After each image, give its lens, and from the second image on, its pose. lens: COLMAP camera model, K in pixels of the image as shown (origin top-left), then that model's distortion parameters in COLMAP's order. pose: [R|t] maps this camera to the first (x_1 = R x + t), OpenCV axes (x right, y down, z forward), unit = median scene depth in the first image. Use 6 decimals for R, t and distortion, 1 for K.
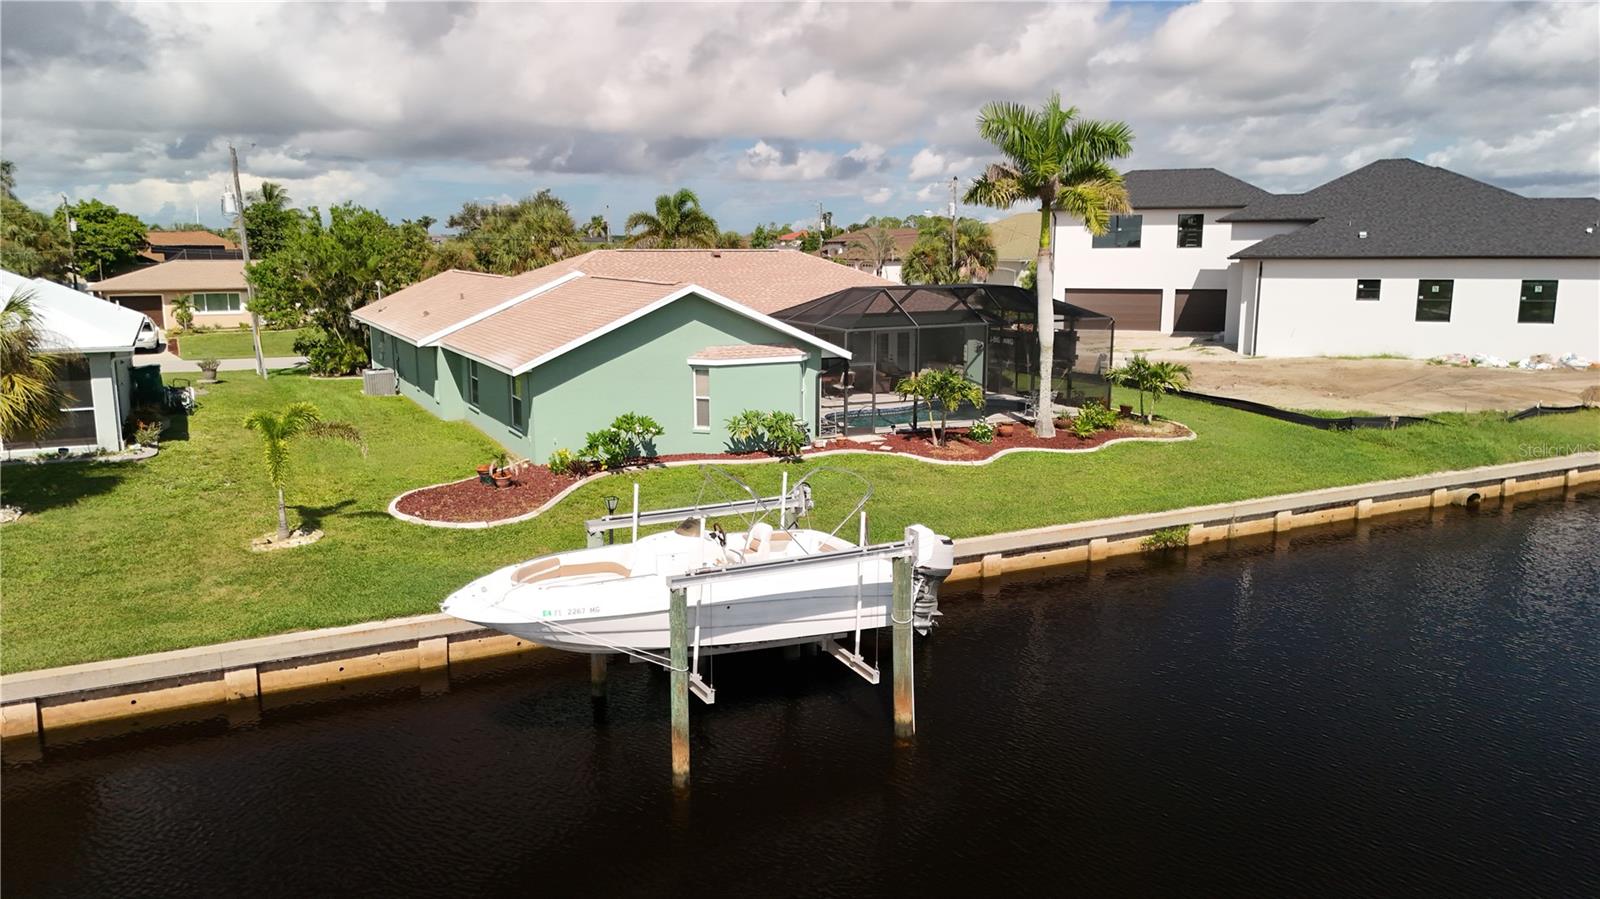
lens RADIAL K [[1174.9, 0, 800.2], [0, 1174.9, 454.3], [0, 0, 1]] dist [0.065276, -0.058090]
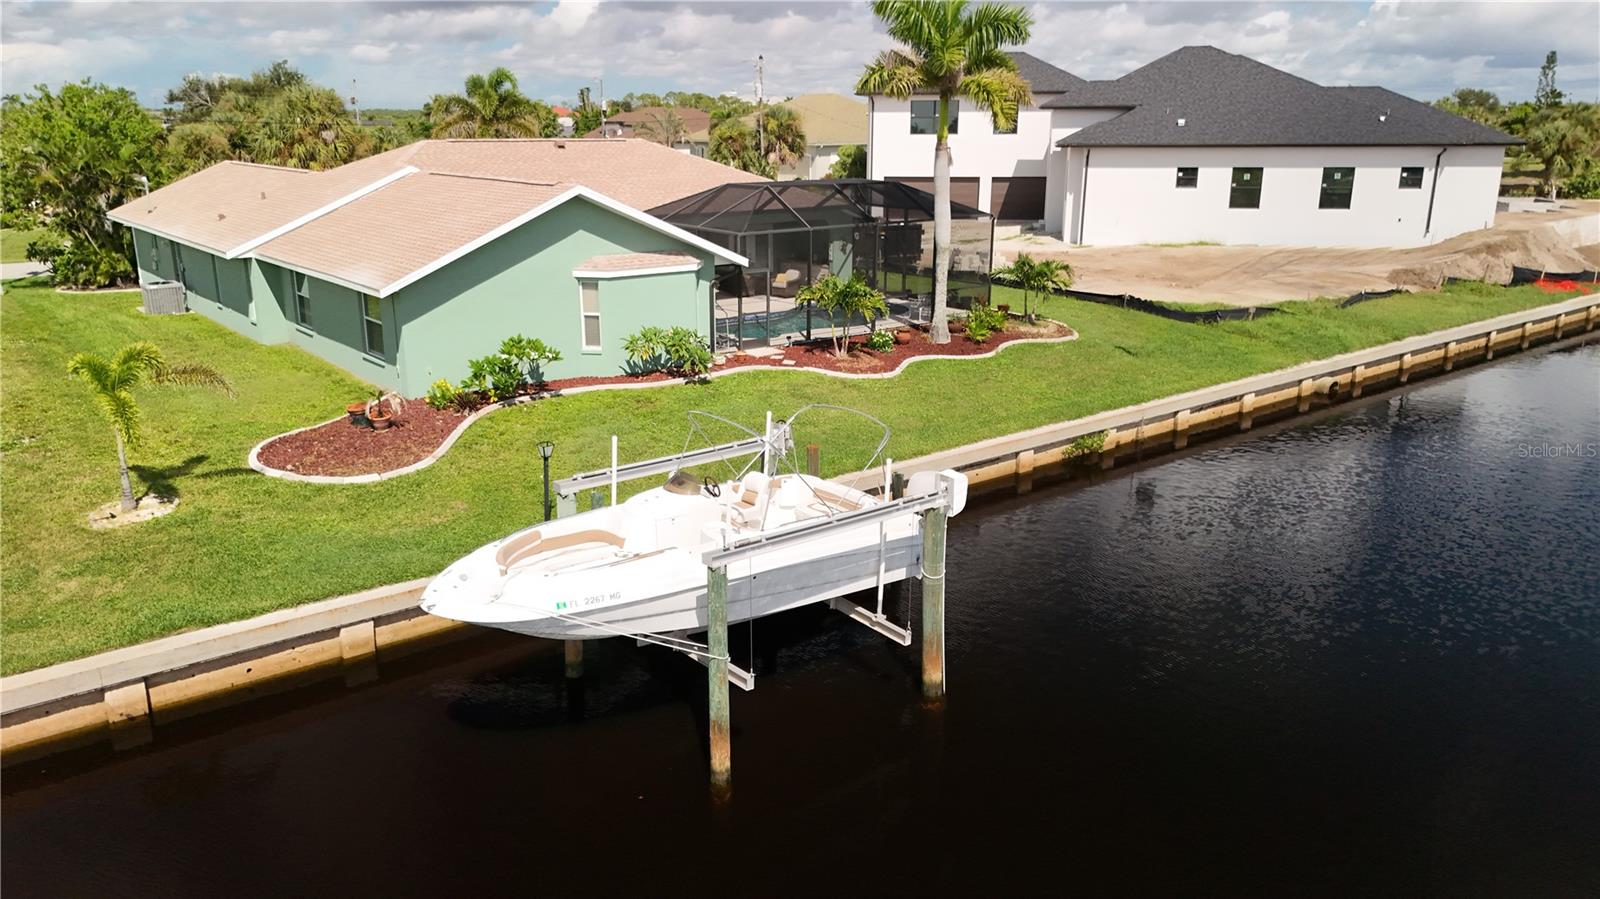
lens RADIAL K [[1174.9, 0, 800.2], [0, 1174.9, 454.3], [0, 0, 1]] dist [0.065276, -0.058090]
pose [[0.979330, -0.053102, 0.195173, -0.106941], [0.033840, 0.994338, 0.100735, -0.026779], [-0.199417, -0.092048, 0.975582, 0.080558]]
